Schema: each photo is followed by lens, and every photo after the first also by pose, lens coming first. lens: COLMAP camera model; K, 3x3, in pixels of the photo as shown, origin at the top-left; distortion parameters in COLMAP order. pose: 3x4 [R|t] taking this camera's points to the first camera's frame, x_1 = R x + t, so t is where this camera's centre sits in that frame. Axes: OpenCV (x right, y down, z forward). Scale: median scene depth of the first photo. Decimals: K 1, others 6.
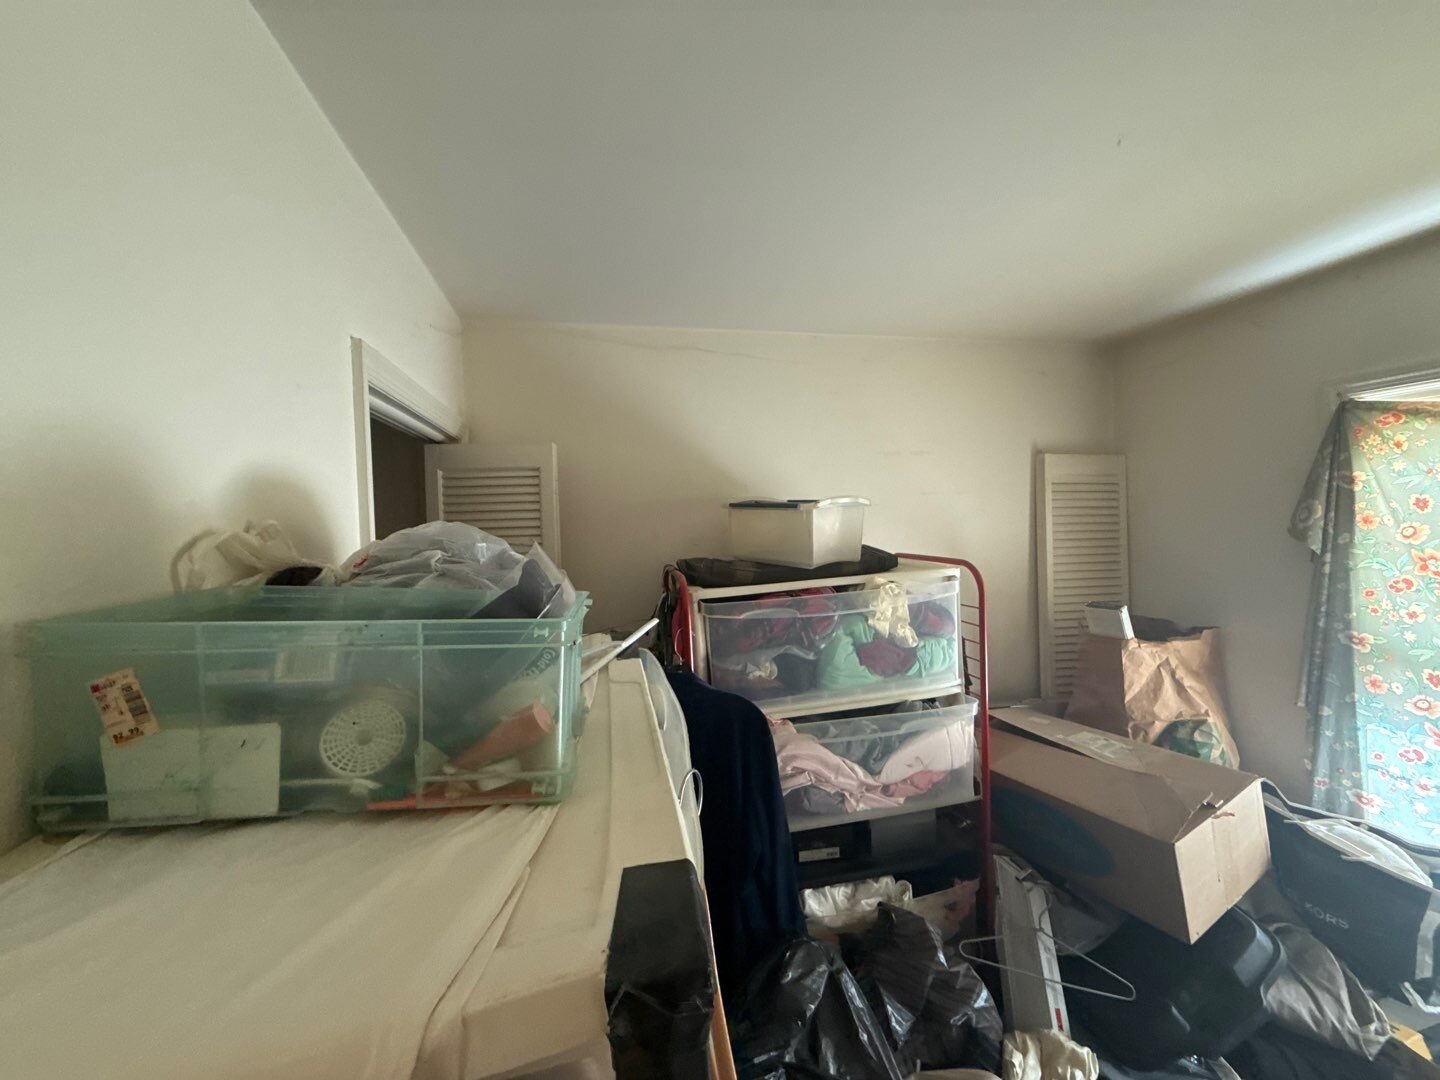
lens RADIAL K [[572.0, 0, 718.9], [0, 572.0, 537.9], [0, 0, 1]] dist [-0.001932, 0.000527]
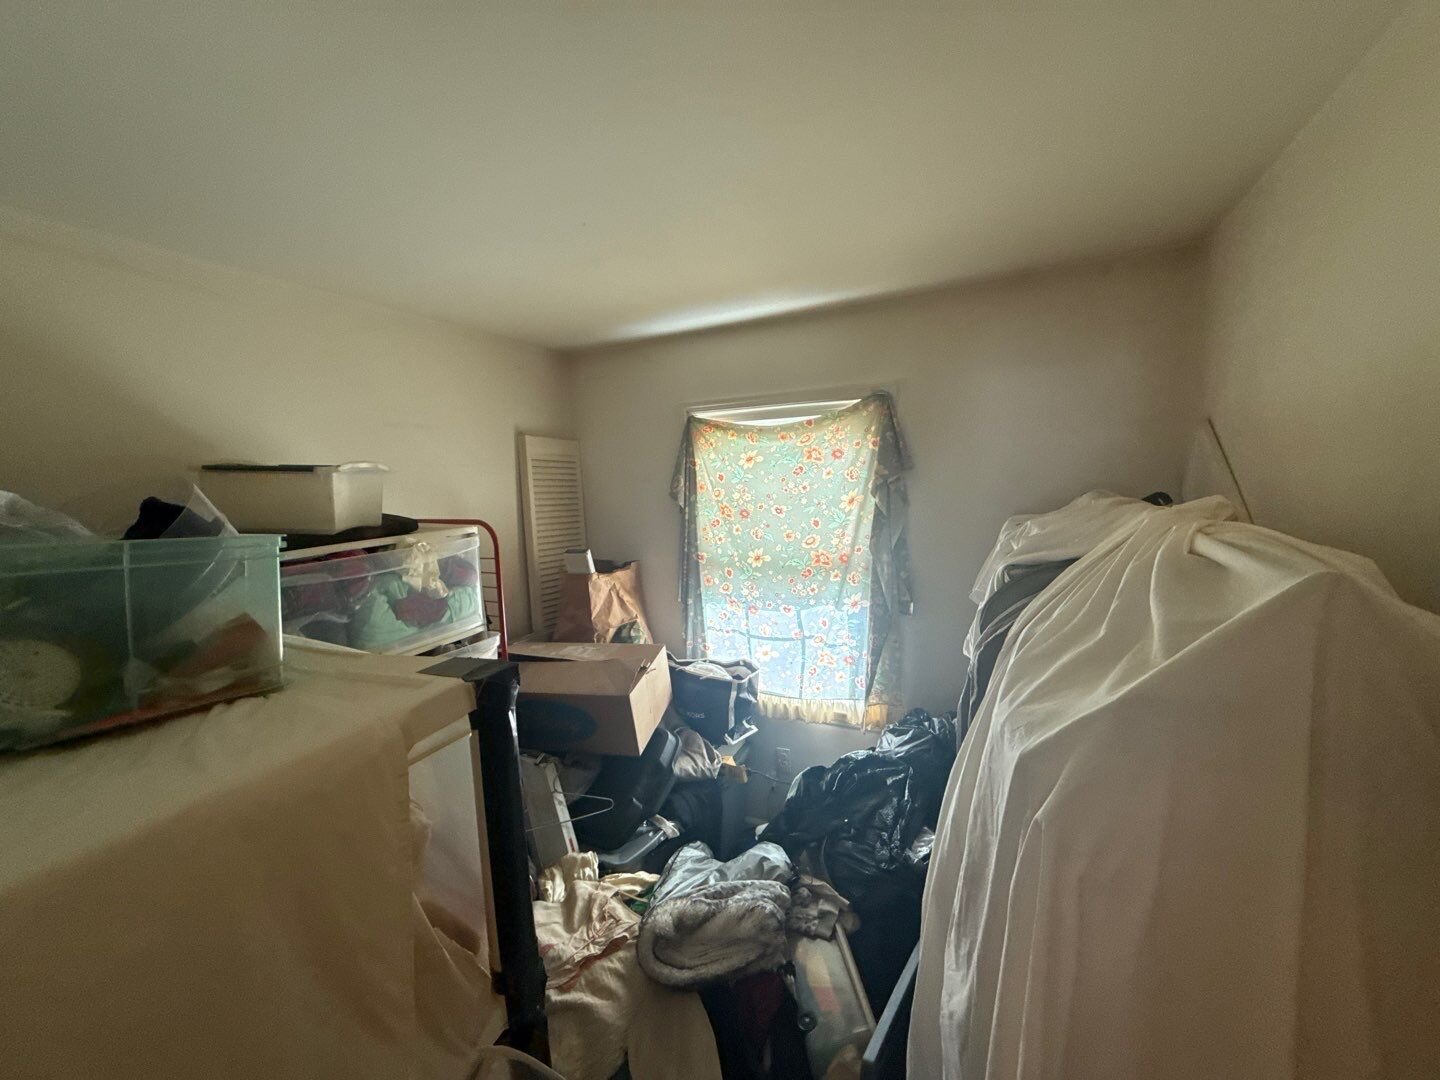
lens RADIAL K [[572.0, 0, 722.4], [0, 572.0, 544.8], [0, 0, 1]] dist [-0.001932, 0.000527]
pose [[0.626555, -0.073172, 0.775935, -0.189836], [0.039007, 0.997279, 0.062548, 0.038087], [-0.778401, -0.008923, 0.627705, -0.144445]]
